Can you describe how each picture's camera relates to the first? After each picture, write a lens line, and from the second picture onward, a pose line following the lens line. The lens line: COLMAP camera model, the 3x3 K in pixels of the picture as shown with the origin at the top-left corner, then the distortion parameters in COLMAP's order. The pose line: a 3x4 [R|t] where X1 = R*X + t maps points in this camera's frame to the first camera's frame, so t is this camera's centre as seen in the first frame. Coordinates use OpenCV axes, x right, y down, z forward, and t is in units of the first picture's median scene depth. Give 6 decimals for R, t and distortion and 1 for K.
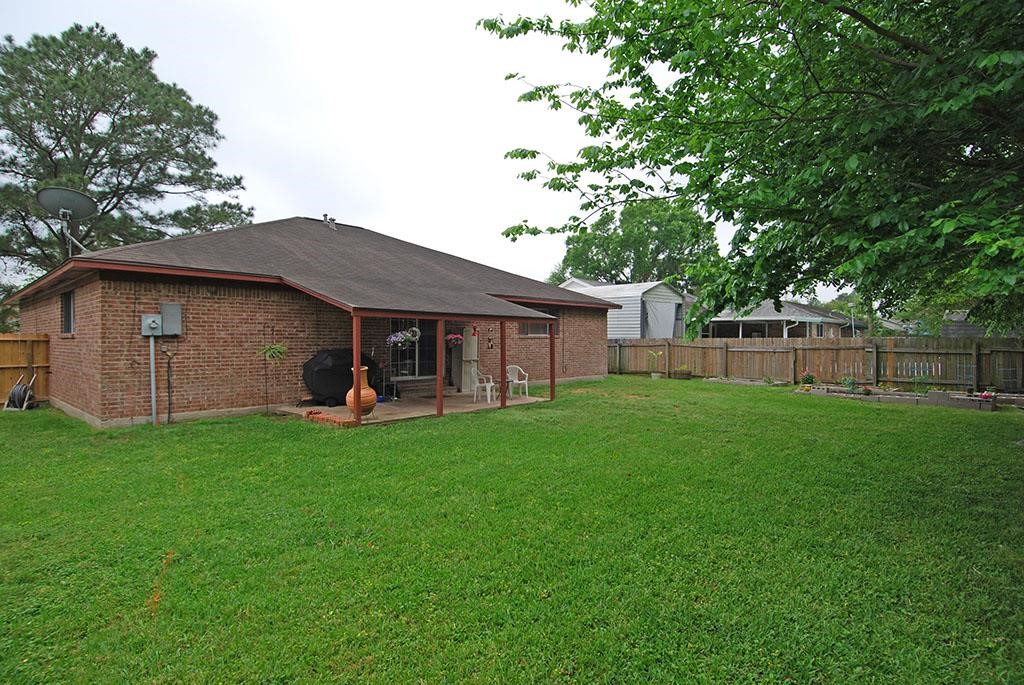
lens RADIAL K [[535.9, 0, 537.8], [0, 535.9, 334.3], [0, 0, 1]] dist [0.033582, -0.040892]
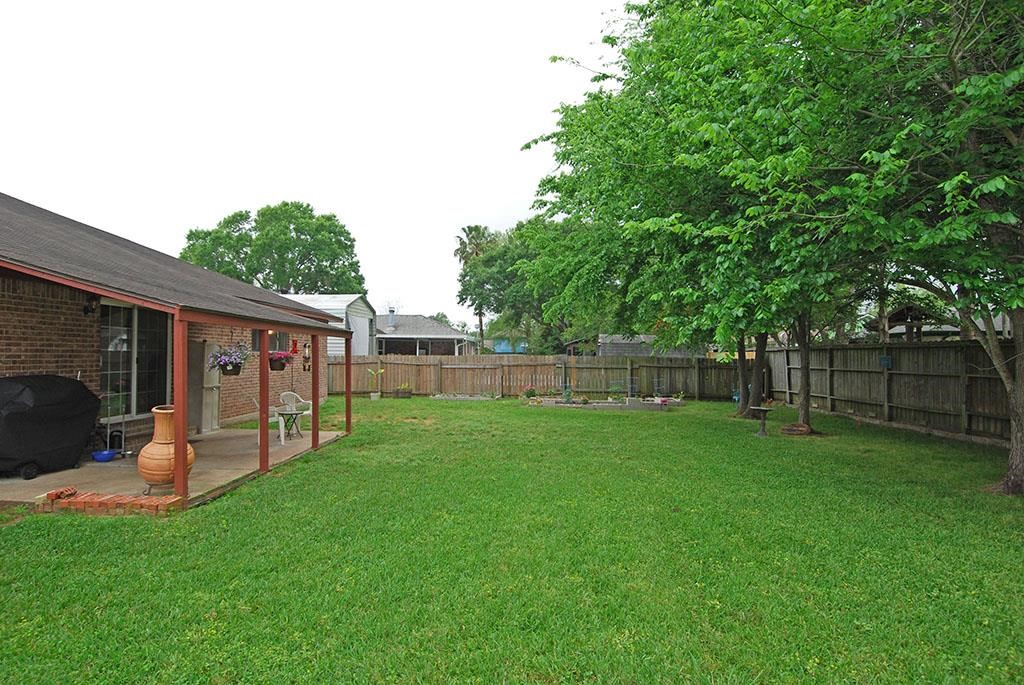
lens RADIAL K [[523.2, 0, 512.0], [0, 523.2, 342.5], [0, 0, 1]] dist [0.028993, -0.045262]
pose [[0.755364, 0.020136, 0.654996, -0.218880], [-0.010529, 0.999772, -0.018594, -0.000892], [-0.655220, 0.007149, 0.755404, 0.167258]]
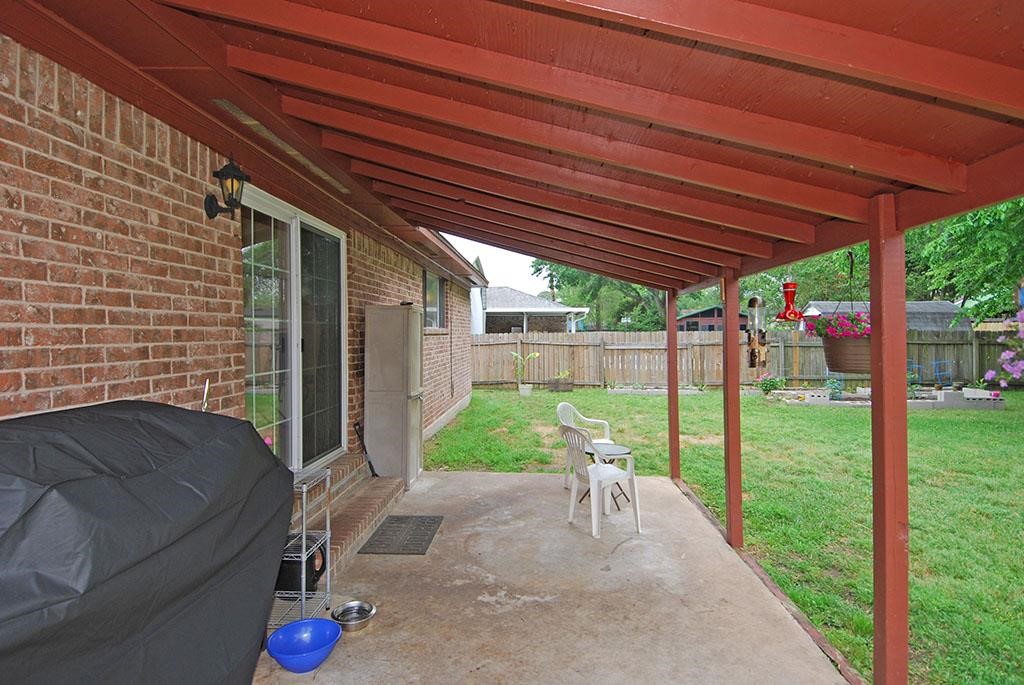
lens RADIAL K [[535.9, 0, 537.8], [0, 535.9, 334.3], [0, 0, 1]] dist [0.033582, -0.040892]
pose [[0.756459, -0.006581, 0.654008, -0.232661], [0.003141, 0.999974, 0.006429, 0.004690], [-0.654034, -0.002809, 0.756460, 0.517324]]
